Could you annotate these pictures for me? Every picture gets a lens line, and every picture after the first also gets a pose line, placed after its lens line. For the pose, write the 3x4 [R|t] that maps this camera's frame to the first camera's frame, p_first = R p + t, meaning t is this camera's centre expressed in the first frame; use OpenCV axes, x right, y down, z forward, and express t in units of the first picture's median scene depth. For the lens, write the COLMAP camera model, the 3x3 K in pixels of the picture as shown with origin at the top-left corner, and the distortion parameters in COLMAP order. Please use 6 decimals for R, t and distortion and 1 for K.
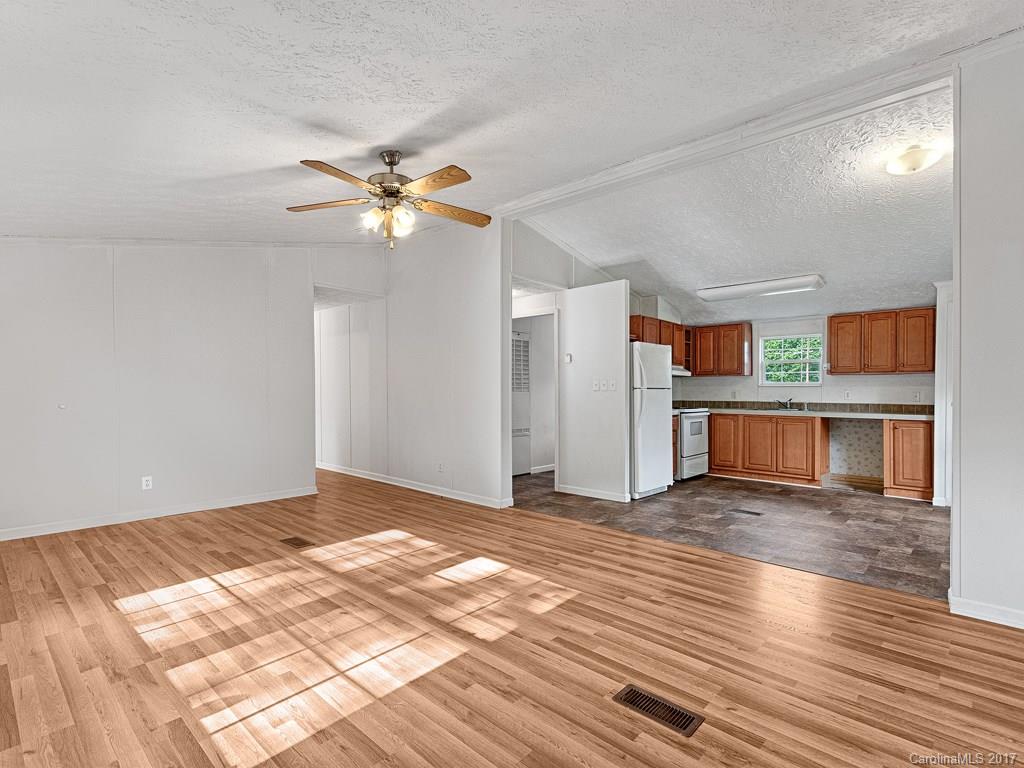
lens RADIAL K [[500.3, 0, 512.0], [0, 500.3, 384.0], [0, 0, 1]] dist [0.000720, 0.000049]
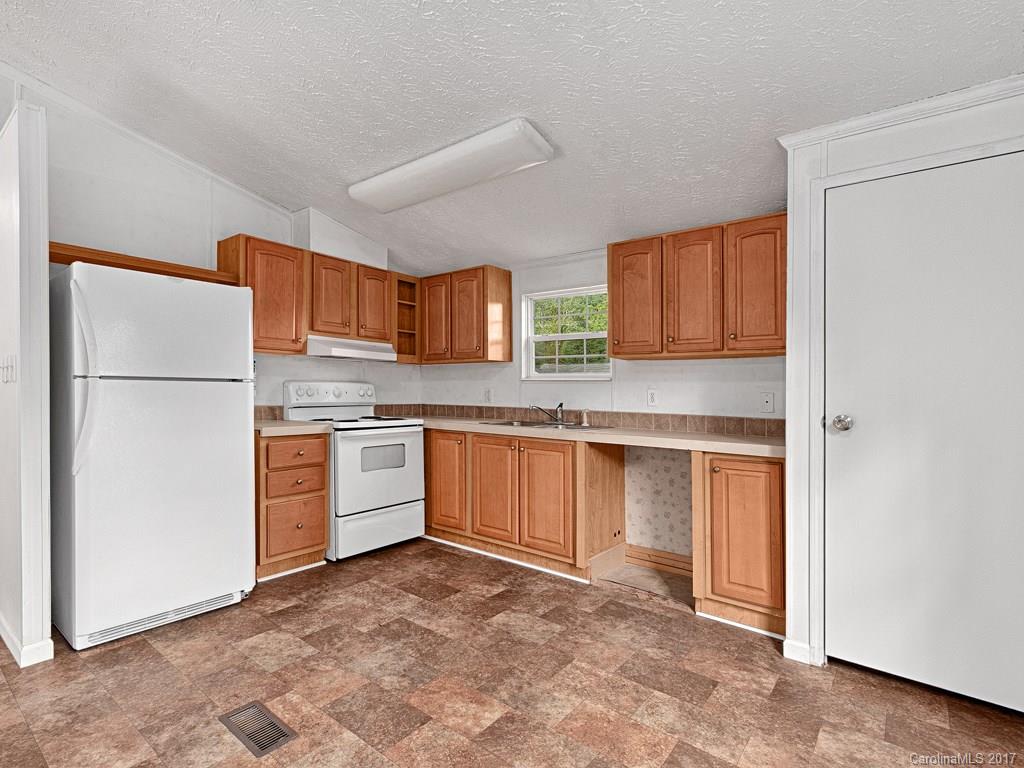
lens RADIAL K [[499.5, 0, 478.7], [0, 499.5, 368.7], [0, 0, 1]] dist [-0.001133, -0.000347]
pose [[0.998717, 0.011805, 0.049237, 0.505906], [-0.010380, 0.999523, -0.029091, 0.009676], [-0.049557, 0.028543, 0.998363, 0.528413]]
